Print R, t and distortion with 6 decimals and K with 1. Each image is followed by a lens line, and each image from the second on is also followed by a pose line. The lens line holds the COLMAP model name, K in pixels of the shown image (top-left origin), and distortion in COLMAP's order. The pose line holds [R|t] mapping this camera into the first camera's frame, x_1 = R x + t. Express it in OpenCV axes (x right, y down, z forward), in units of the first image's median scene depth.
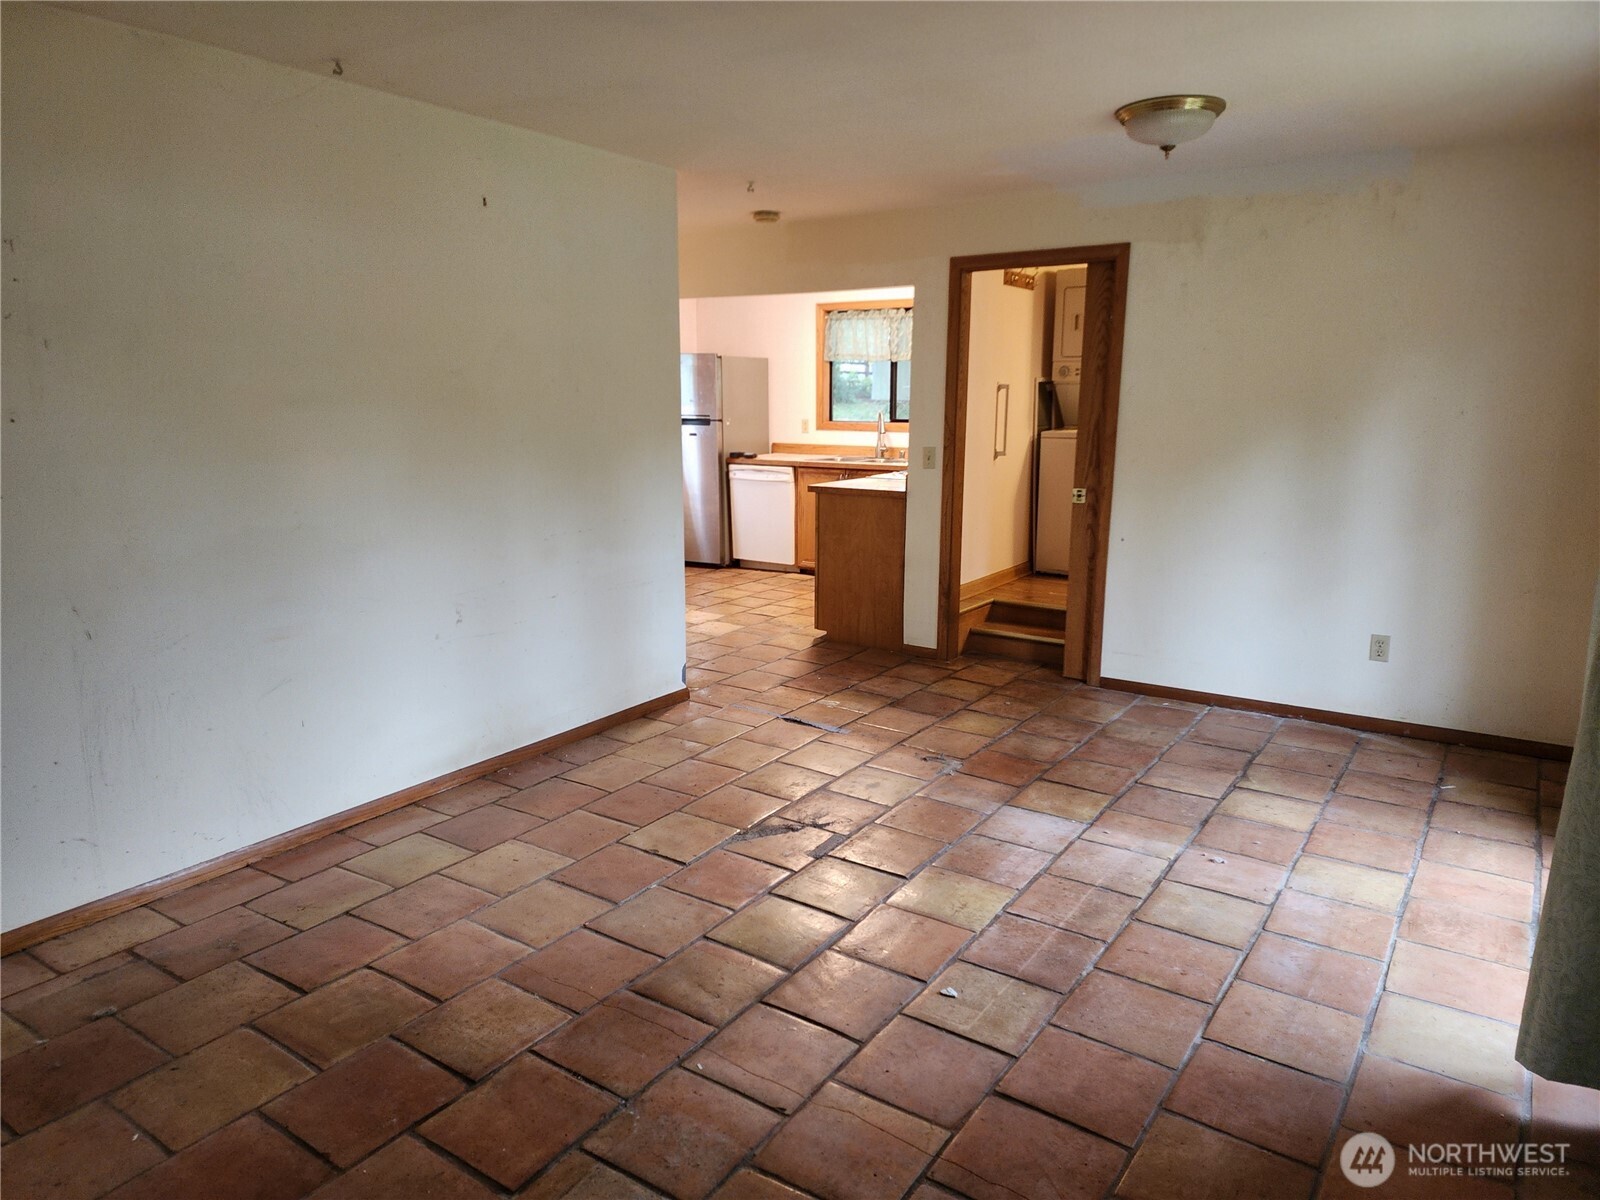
lens RADIAL K [[1066.4, 0, 790.6], [0, 1066.4, 602.2], [0, 0, 1]] dist [0.074152, -0.063221]
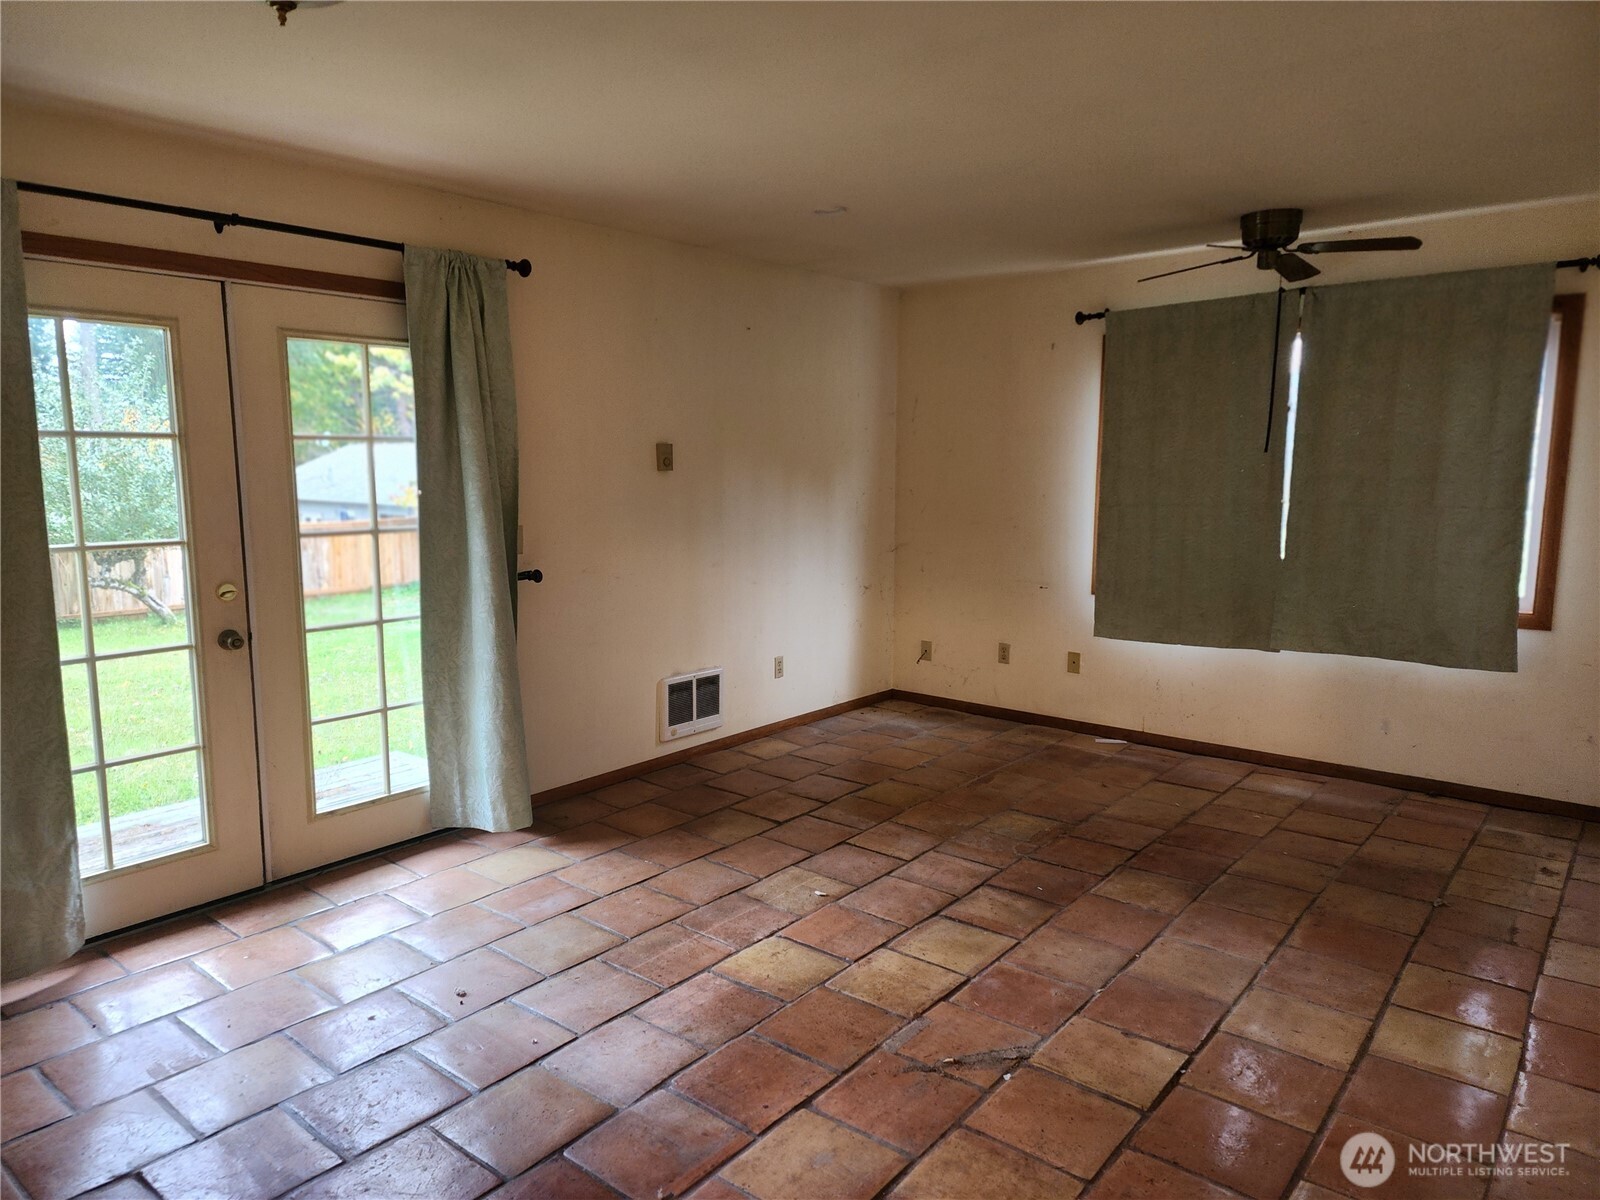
lens RADIAL K [[1061.6, 0, 800.0], [0, 1061.6, 600.0], [0, 0, 1]] dist [0.115265, -0.143762]
pose [[-0.996832, -0.011560, 0.078697, 0.068569], [0.014773, 0.945262, 0.325978, -0.423270], [-0.078157, 0.326107, -0.942096, 2.102377]]
